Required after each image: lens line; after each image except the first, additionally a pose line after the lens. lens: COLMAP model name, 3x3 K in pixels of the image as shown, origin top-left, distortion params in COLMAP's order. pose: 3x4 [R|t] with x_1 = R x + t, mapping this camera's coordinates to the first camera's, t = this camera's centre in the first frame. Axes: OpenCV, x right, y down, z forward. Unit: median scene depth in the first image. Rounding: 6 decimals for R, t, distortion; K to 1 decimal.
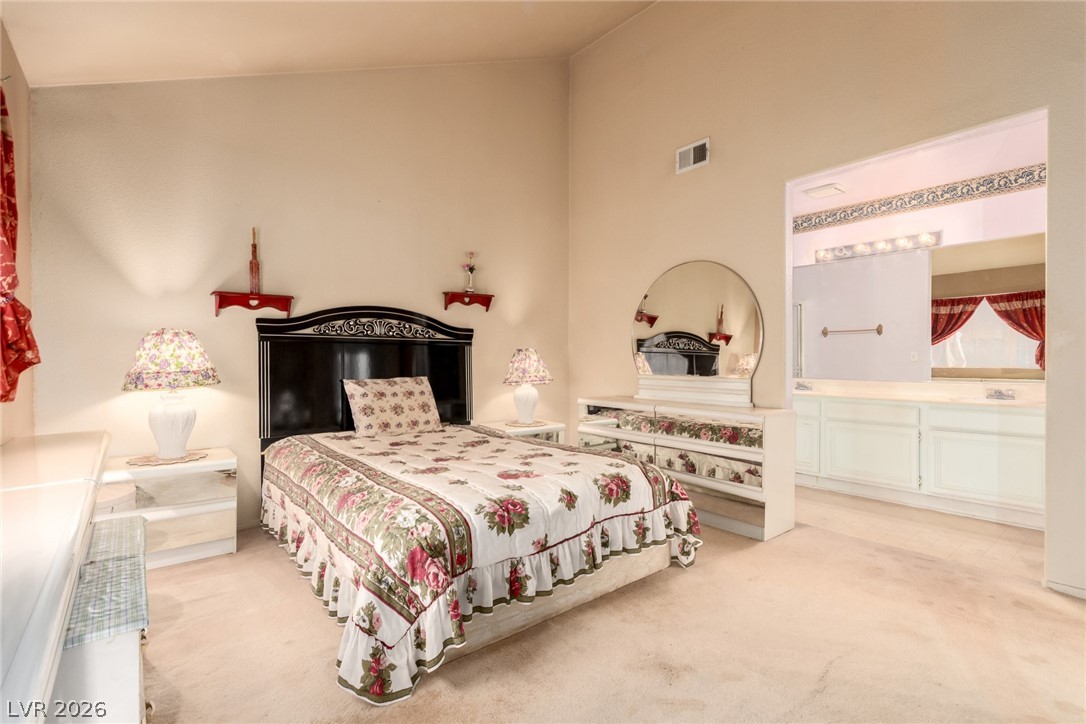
lens RADIAL K [[506.1, 0, 539.2], [0, 506.1, 364.8], [0, 0, 1]] dist [0.010744, -0.004190]
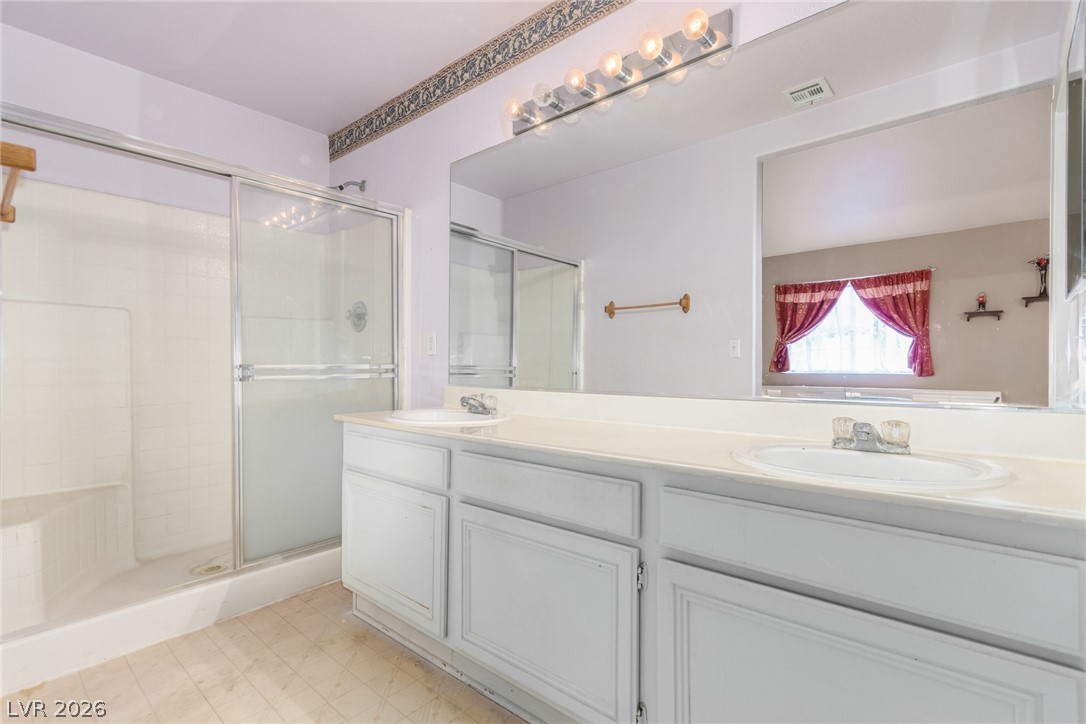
lens RADIAL K [[506.1, 0, 548.0], [0, 506.1, 362.5], [0, 0, 1]] dist [0.010744, -0.004190]
pose [[0.985127, 0.007365, 0.171667, 0.304142], [-0.003580, 0.999744, -0.022348, 0.009192], [-0.171788, 0.021401, 0.984901, 0.333753]]
